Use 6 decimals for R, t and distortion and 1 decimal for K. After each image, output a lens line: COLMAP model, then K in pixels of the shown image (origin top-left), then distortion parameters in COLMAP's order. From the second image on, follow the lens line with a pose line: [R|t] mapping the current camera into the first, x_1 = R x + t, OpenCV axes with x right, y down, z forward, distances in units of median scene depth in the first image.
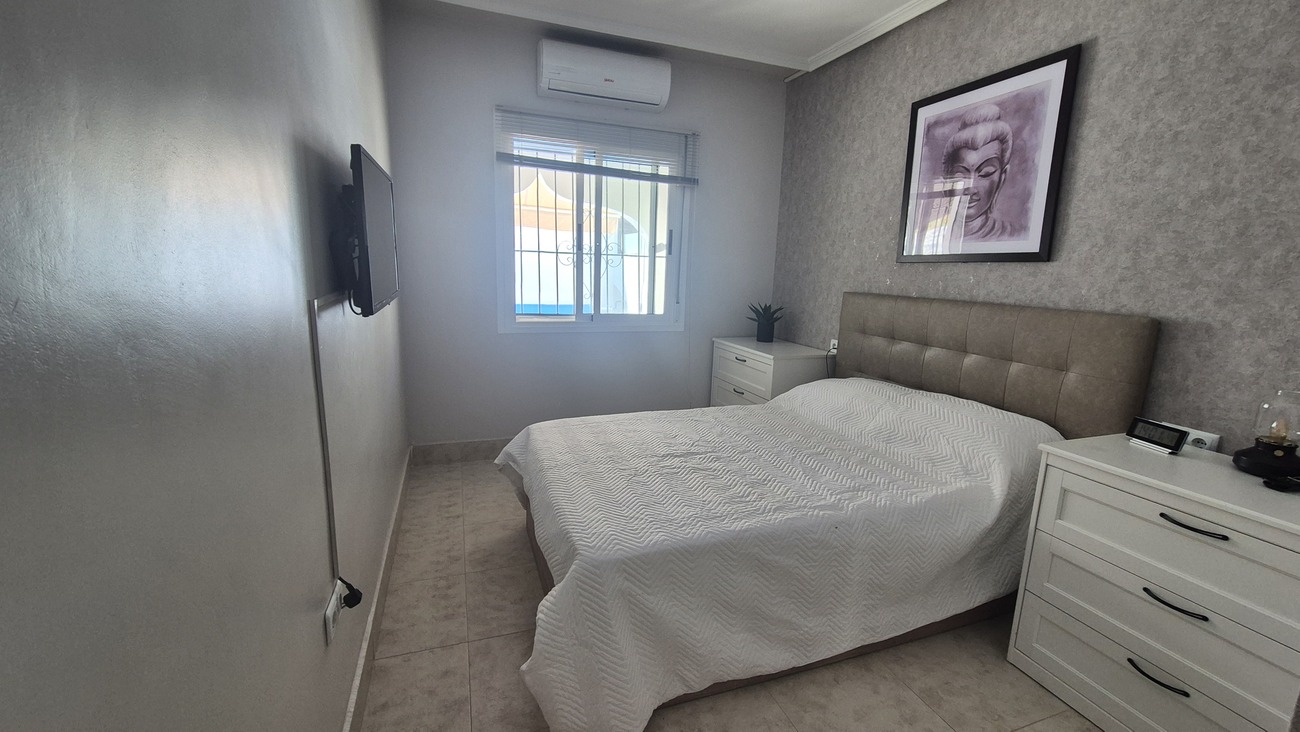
lens RADIAL K [[534.7, 0, 652.3], [0, 534.7, 368.9], [0, 0, 1]] dist [-0.002876, 0.000672]
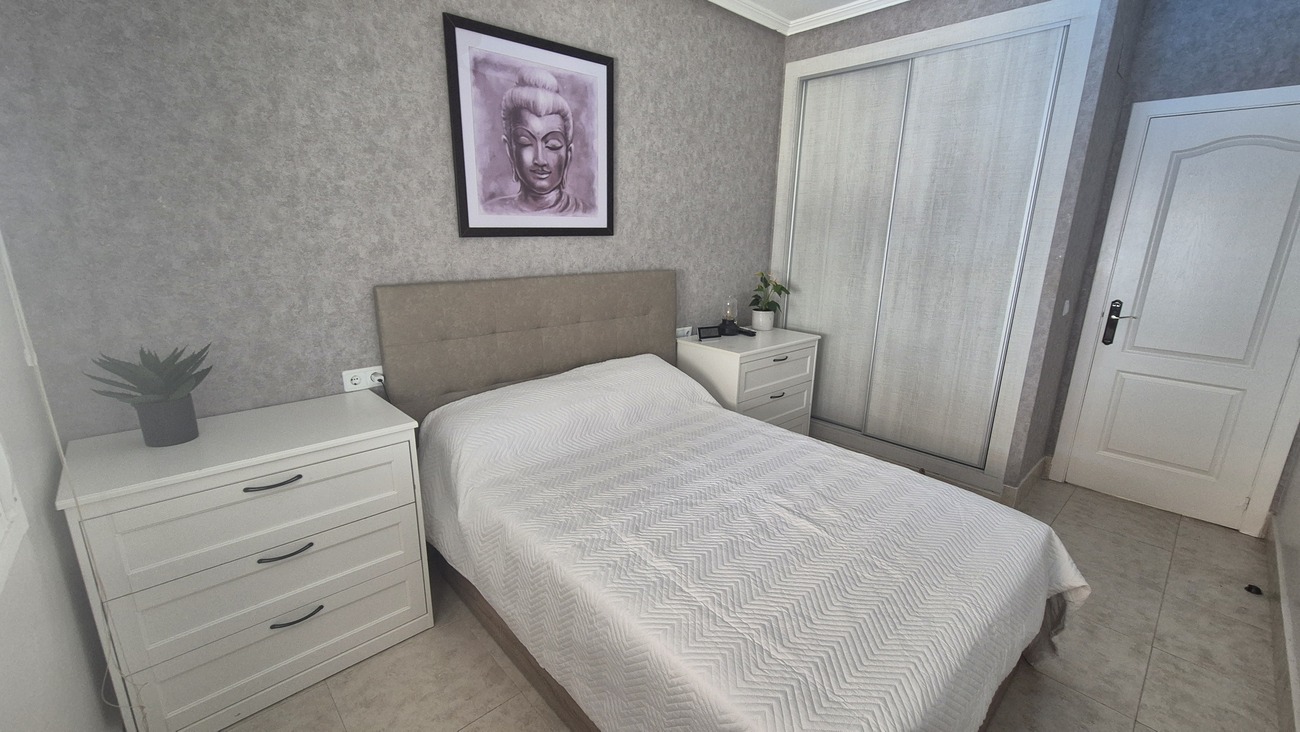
lens RADIAL K [[534.7, 0, 652.3], [0, 534.7, 368.9], [0, 0, 1]] dist [-0.002876, 0.000672]
pose [[-0.386838, -0.283312, 0.877548, -0.454857], [0.137849, 0.923176, 0.358808, -0.325091], [-0.911786, 0.259770, -0.318065, 1.298087]]
